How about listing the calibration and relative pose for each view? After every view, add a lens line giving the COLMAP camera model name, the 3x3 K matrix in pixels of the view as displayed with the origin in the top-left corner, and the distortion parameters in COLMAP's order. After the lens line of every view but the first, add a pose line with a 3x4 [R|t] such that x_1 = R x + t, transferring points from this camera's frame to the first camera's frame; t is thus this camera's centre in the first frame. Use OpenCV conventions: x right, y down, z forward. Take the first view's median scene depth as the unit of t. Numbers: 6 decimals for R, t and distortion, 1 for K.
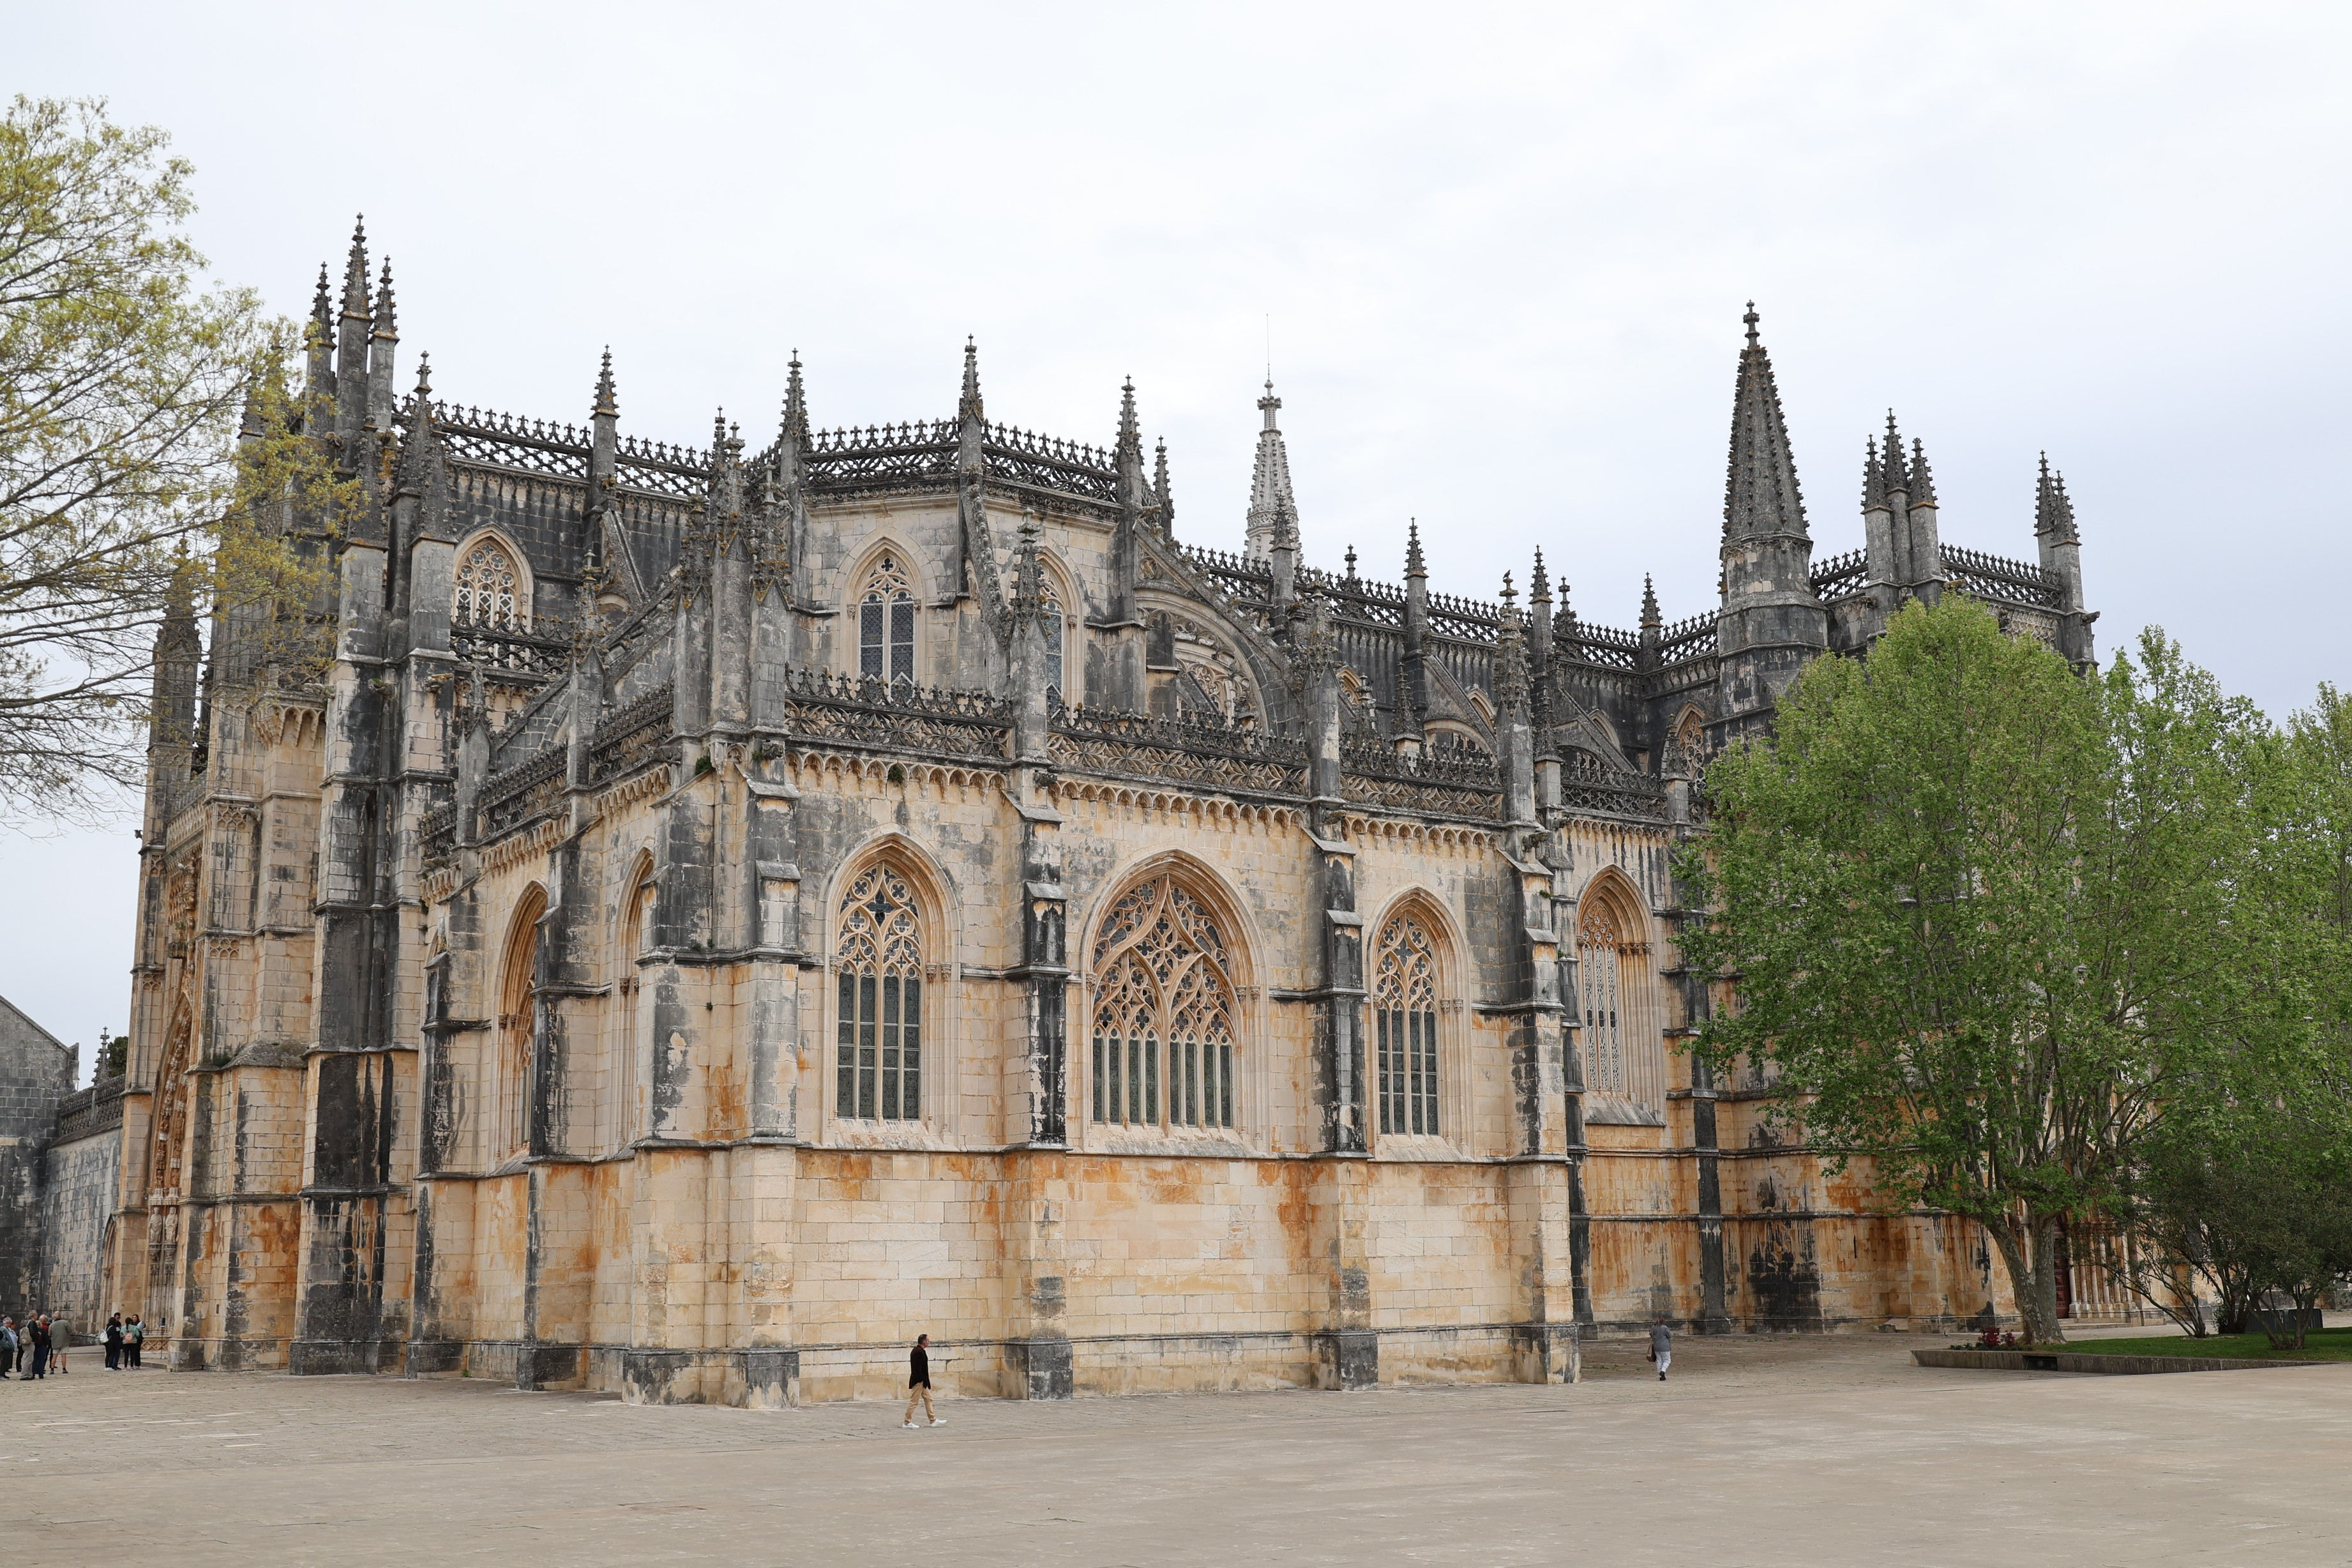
lens RADIAL K [[2332.5, 0, 1193.2], [0, 2332.5, 828.2], [0, 0, 1]] dist [-0.004324, 0.000000]
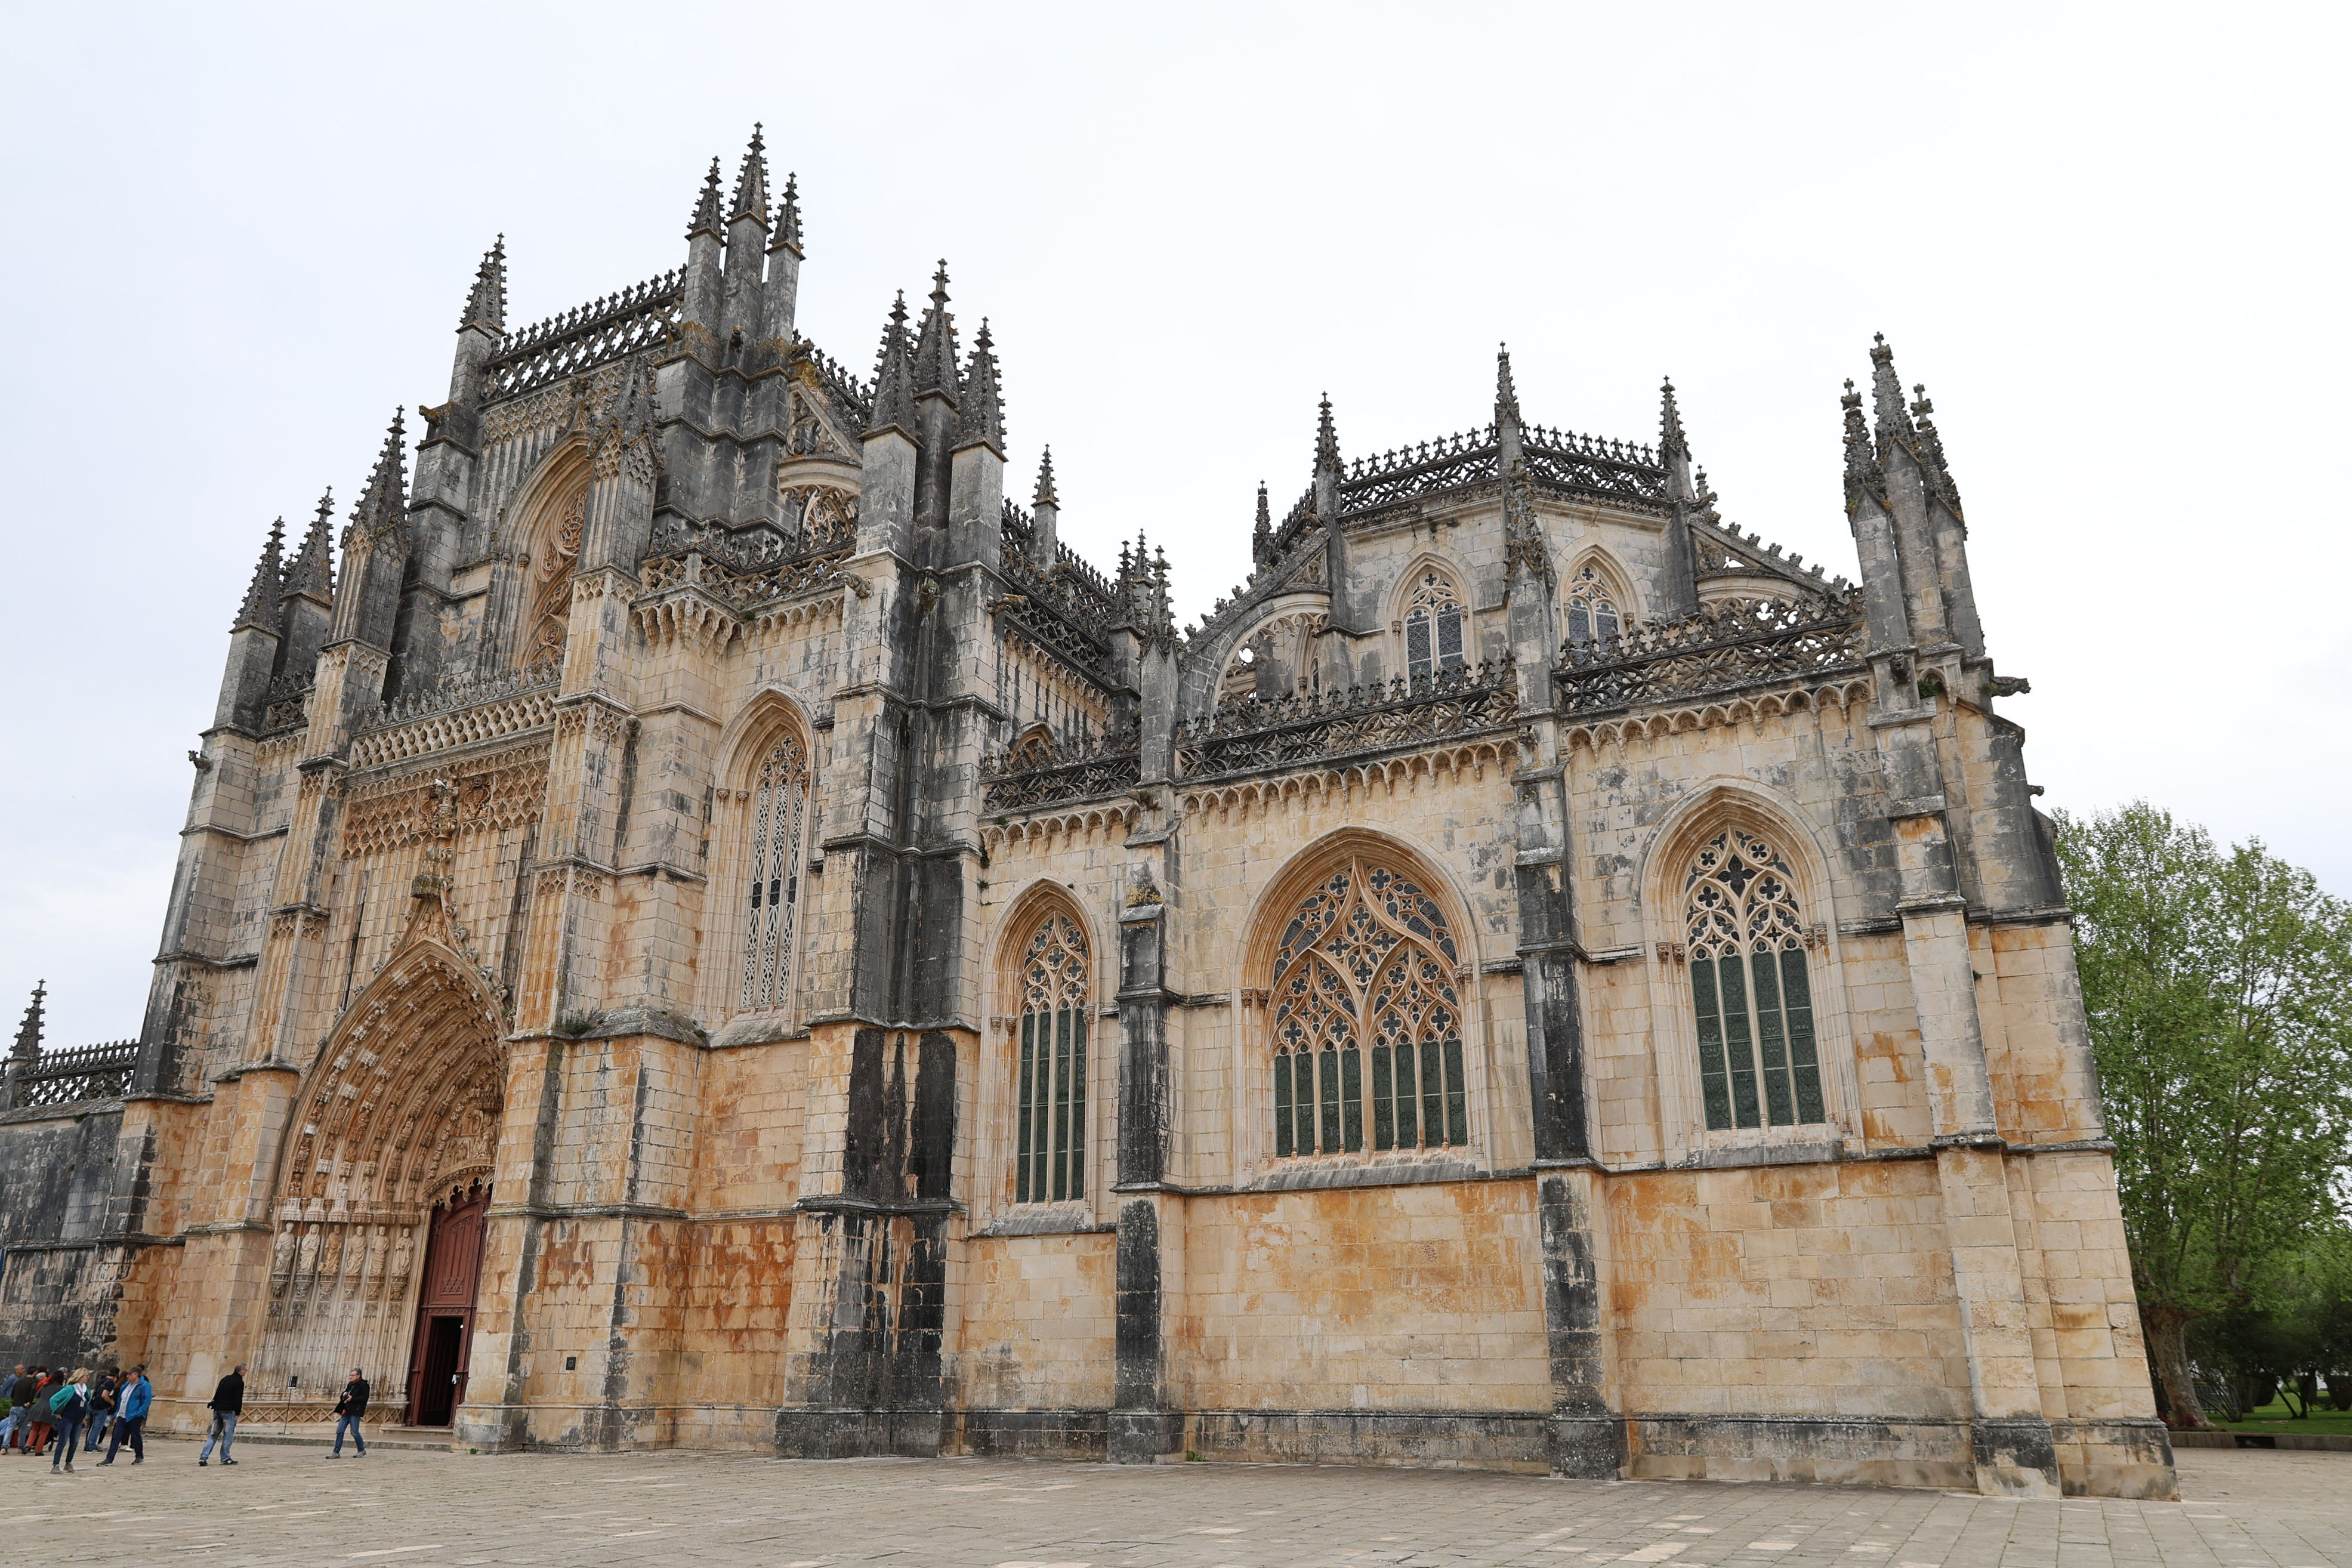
lens RADIAL K [[1615.1, 0, 1170.2], [0, 1615.1, 788.8], [0, 0, 1]] dist [-0.005873, 0.006361]
pose [[0.884010, 0.171285, 0.434957, -0.523085], [-0.103254, 0.979017, -0.175681, 0.102821], [-0.455922, 0.110393, 0.883147, 0.463362]]
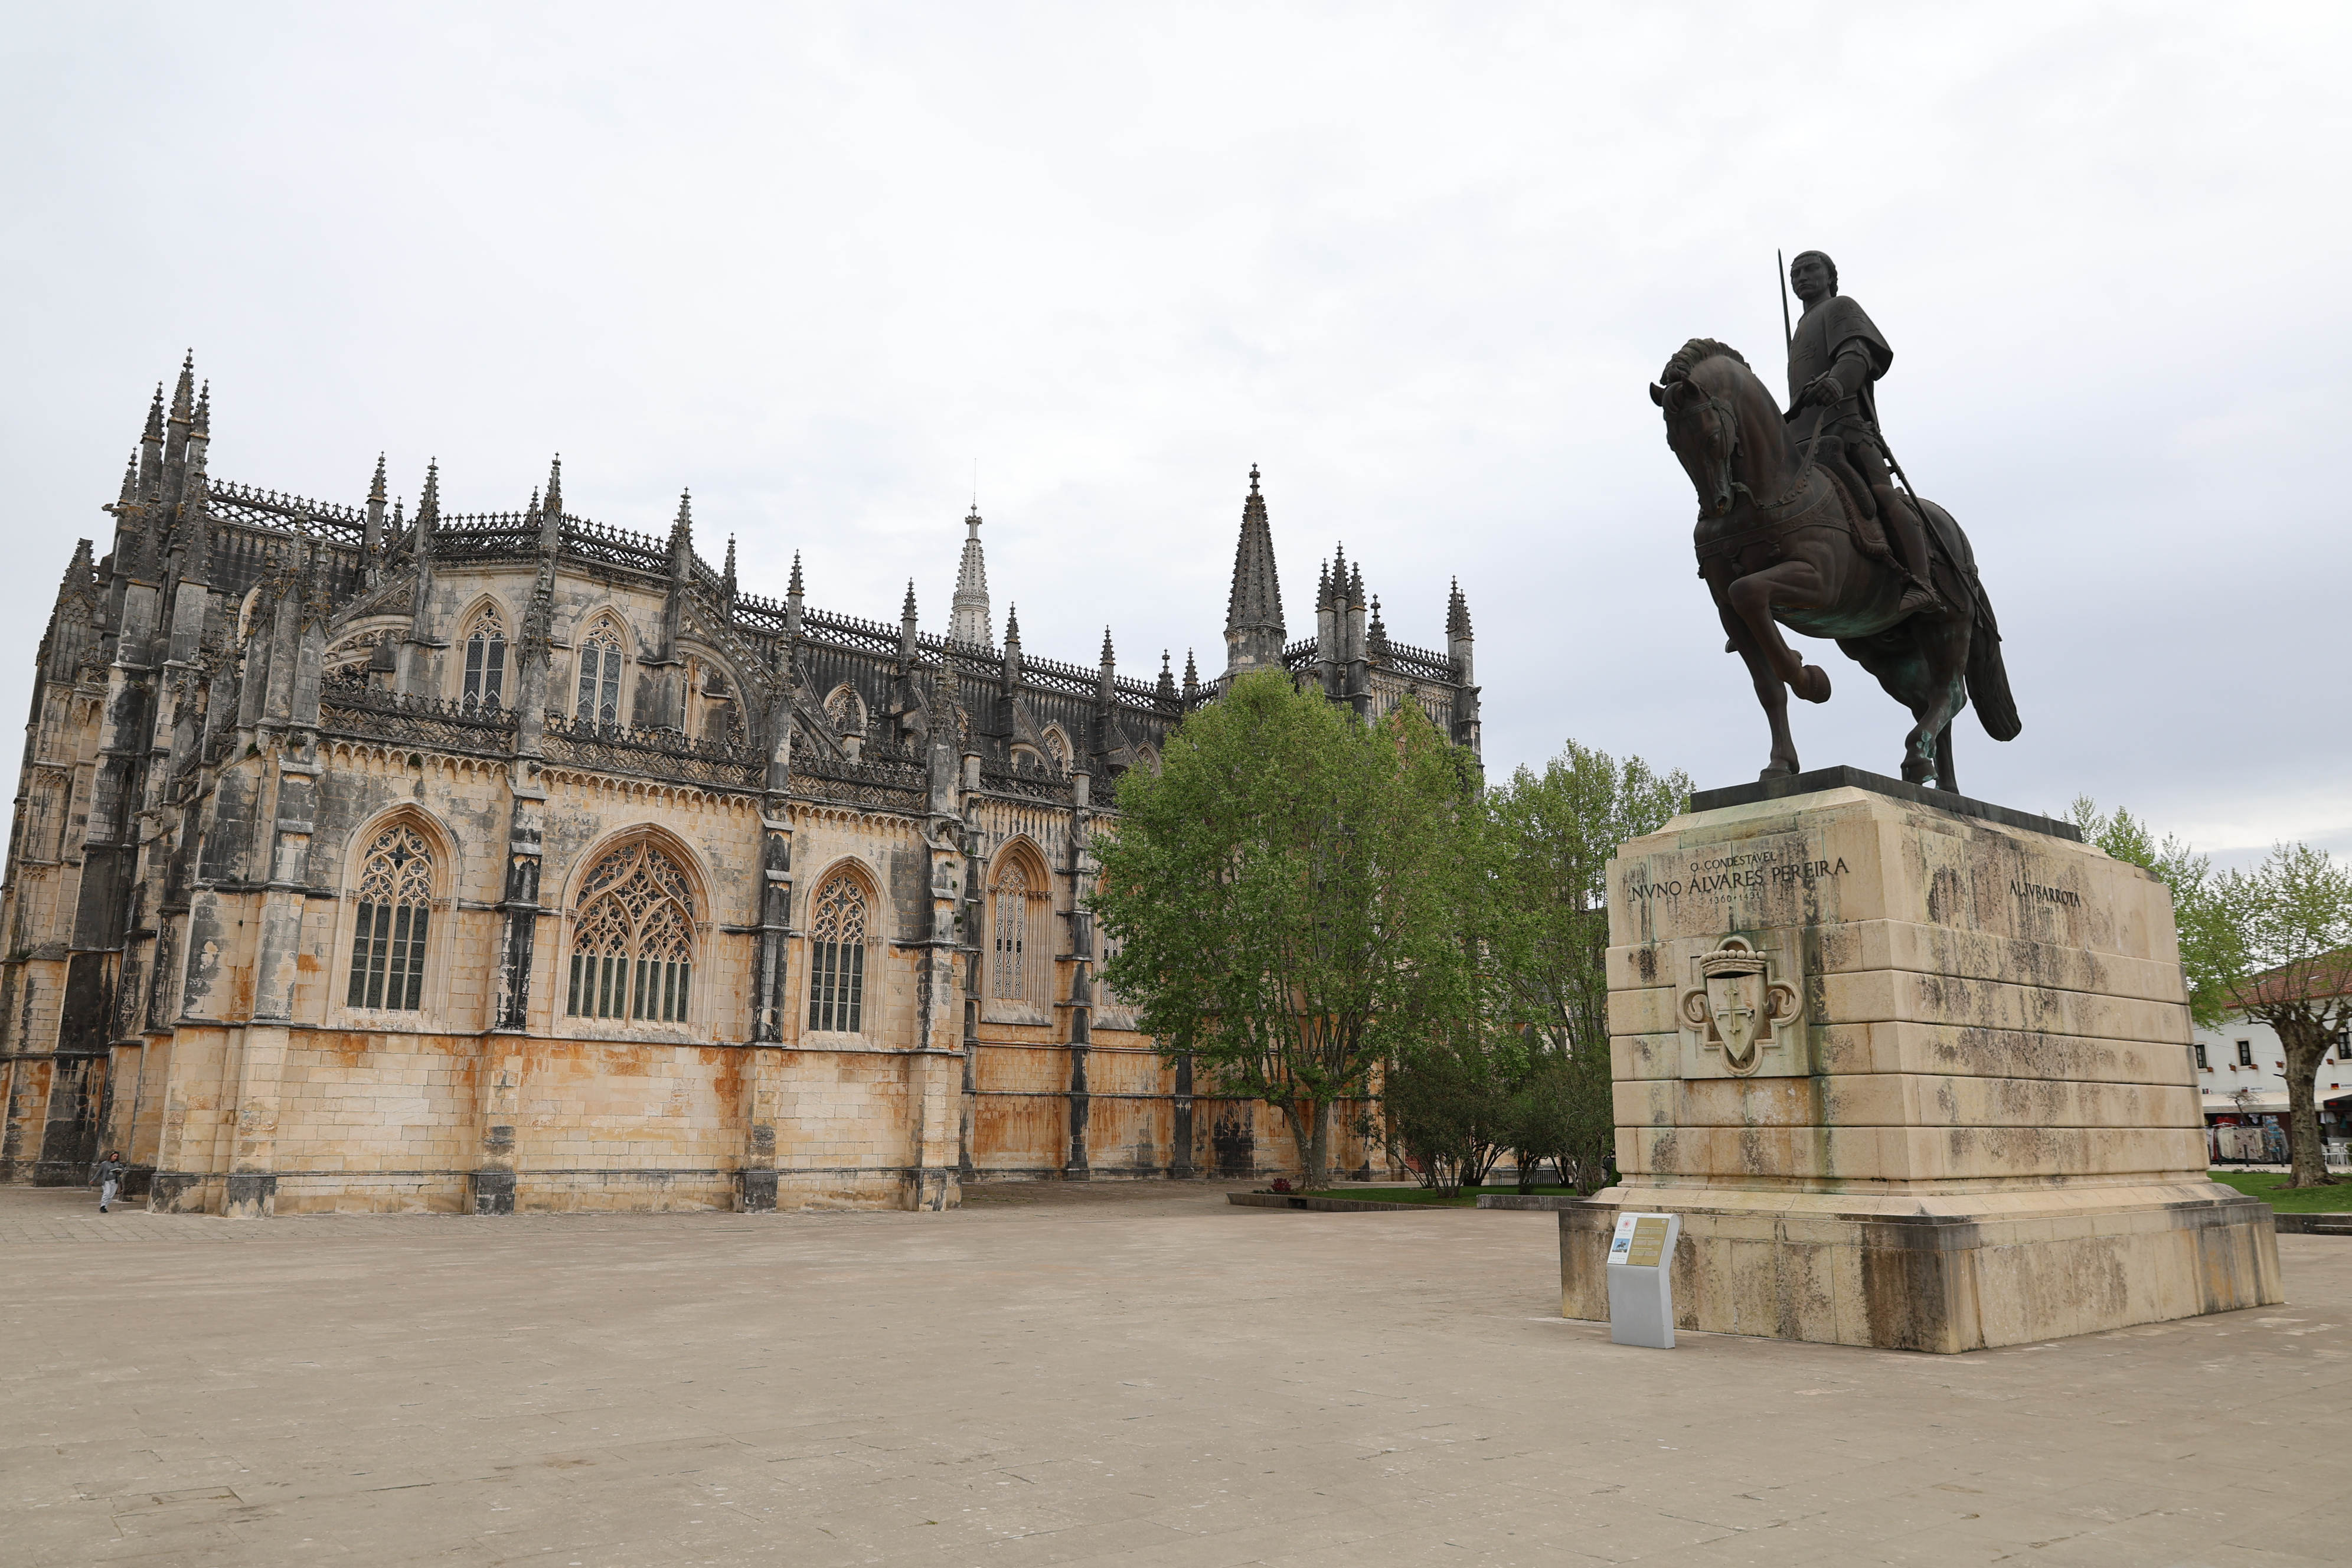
lens RADIAL K [[1615.1, 0, 1174.2], [0, 1615.1, 785.8], [0, 0, 1]] dist [-0.005873, 0.006361]
pose [[0.997255, 0.036322, 0.064522, 0.205199], [-0.034919, 0.999131, -0.022742, -0.001656], [-0.065292, 0.020427, 0.997657, 0.009094]]
